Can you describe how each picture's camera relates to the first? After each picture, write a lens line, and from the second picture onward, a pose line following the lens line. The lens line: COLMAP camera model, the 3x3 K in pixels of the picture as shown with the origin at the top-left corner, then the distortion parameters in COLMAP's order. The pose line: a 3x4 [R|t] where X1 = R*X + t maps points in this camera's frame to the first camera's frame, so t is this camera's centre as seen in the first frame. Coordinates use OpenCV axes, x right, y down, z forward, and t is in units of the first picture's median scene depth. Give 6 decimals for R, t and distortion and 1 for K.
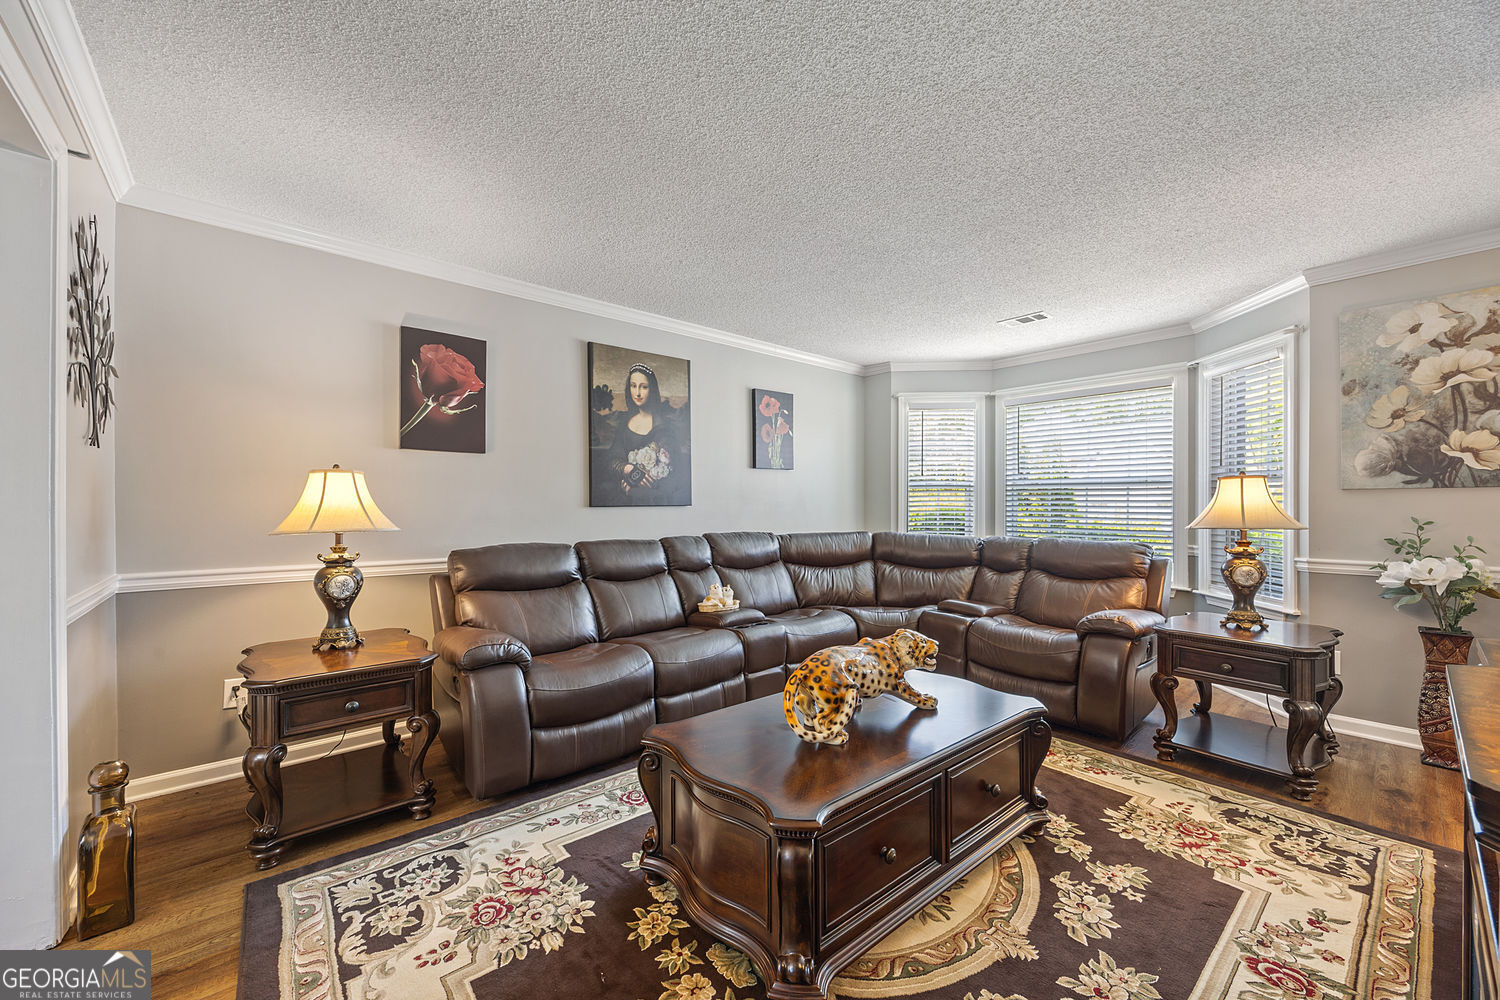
lens RADIAL K [[581.3, 0, 750.1], [0, 581.3, 485.9], [0, 0, 1]] dist [-0.000589, -0.000627]
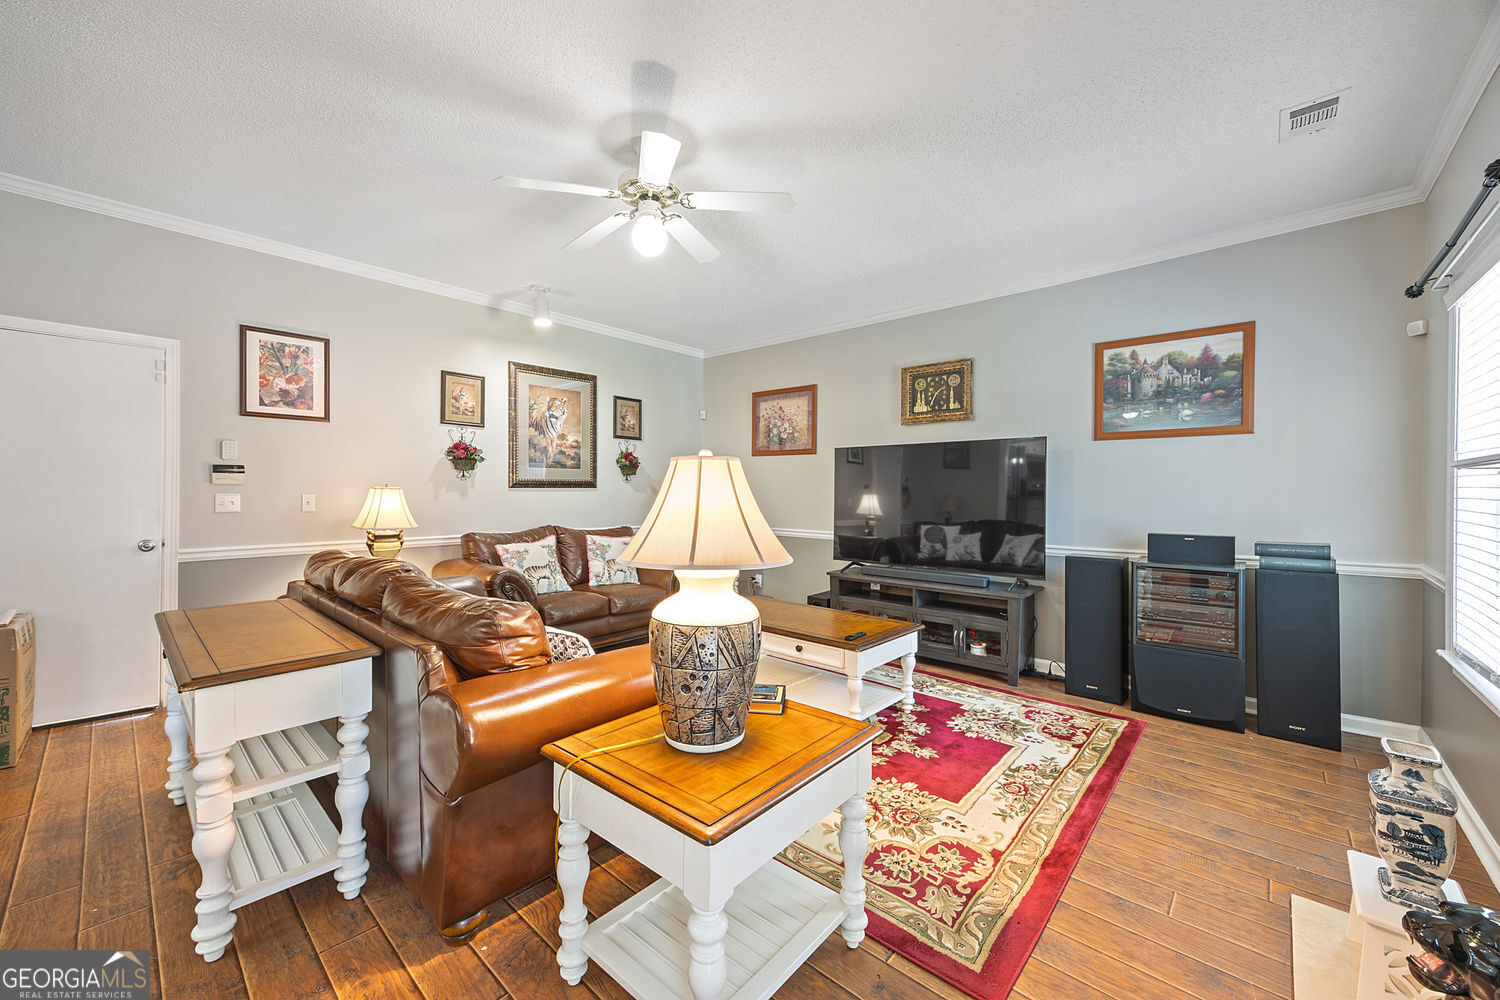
lens RADIAL K [[581.3, 0, 745.7], [0, 581.3, 496.2], [0, 0, 1]] dist [-0.000589, -0.000627]
pose [[-0.154020, -0.008931, 0.988027, -1.539416], [-0.018654, 0.999807, 0.006130, 0.008850], [-0.987892, -0.017487, -0.154157, 1.440602]]
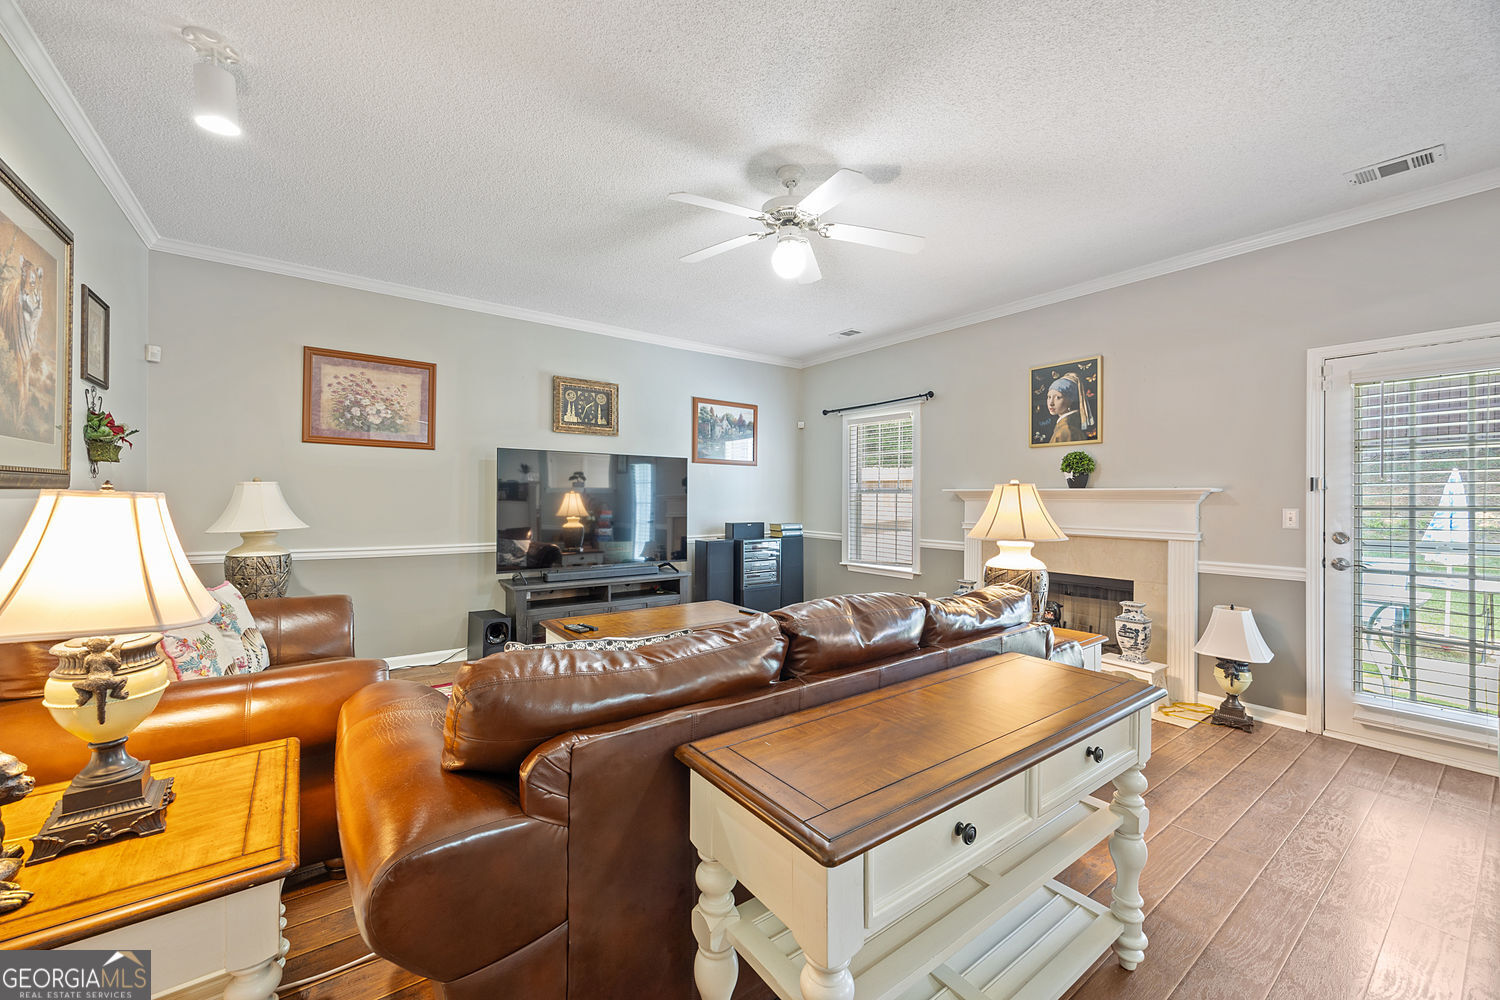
lens RADIAL K [[581.3, 0, 751.4], [0, 581.3, 495.3], [0, 0, 1]] dist [-0.000589, -0.000627]
pose [[-0.999532, -0.005616, 0.030087, -0.079317], [-0.006172, 0.999811, -0.018436, 0.027310], [-0.029977, -0.018613, -0.999377, 2.945521]]
